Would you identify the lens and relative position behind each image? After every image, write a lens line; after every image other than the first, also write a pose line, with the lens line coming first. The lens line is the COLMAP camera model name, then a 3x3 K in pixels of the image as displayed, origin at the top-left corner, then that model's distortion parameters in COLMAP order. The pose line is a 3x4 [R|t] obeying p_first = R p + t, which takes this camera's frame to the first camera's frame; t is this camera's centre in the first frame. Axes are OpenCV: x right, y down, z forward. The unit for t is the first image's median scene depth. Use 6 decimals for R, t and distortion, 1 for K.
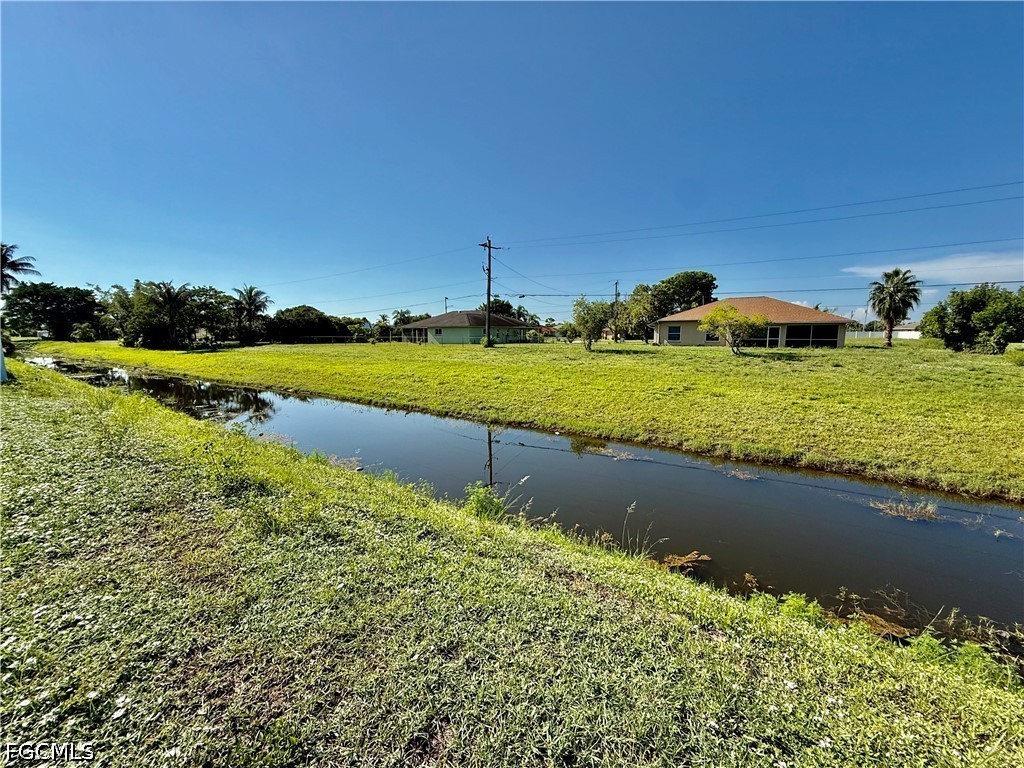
lens RADIAL K [[408.4, 0, 509.6], [0, 408.4, 383.3], [0, 0, 1]] dist [0.001420, 0.000031]
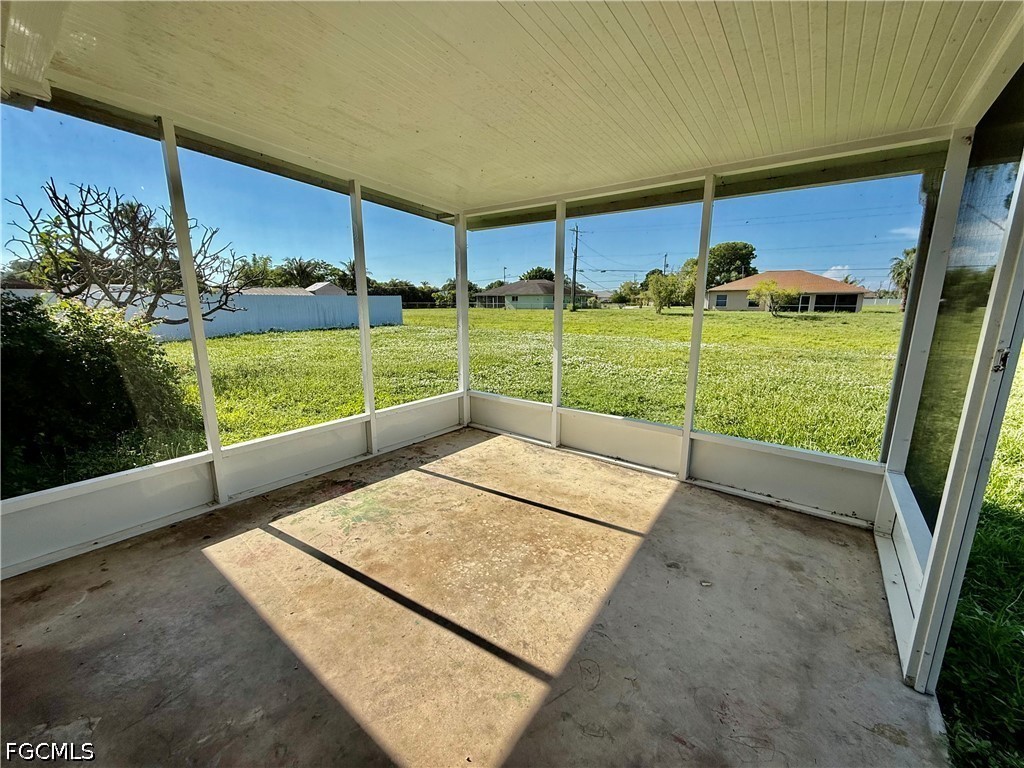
lens RADIAL K [[408.4, 0, 509.6], [0, 408.4, 383.3], [0, 0, 1]] dist [0.001420, 0.000031]
pose [[0.998551, 0.012395, -0.052375, -0.173578], [-0.008159, 0.996735, 0.080325, 0.033272], [0.053200, -0.079782, 0.995392, -0.289168]]
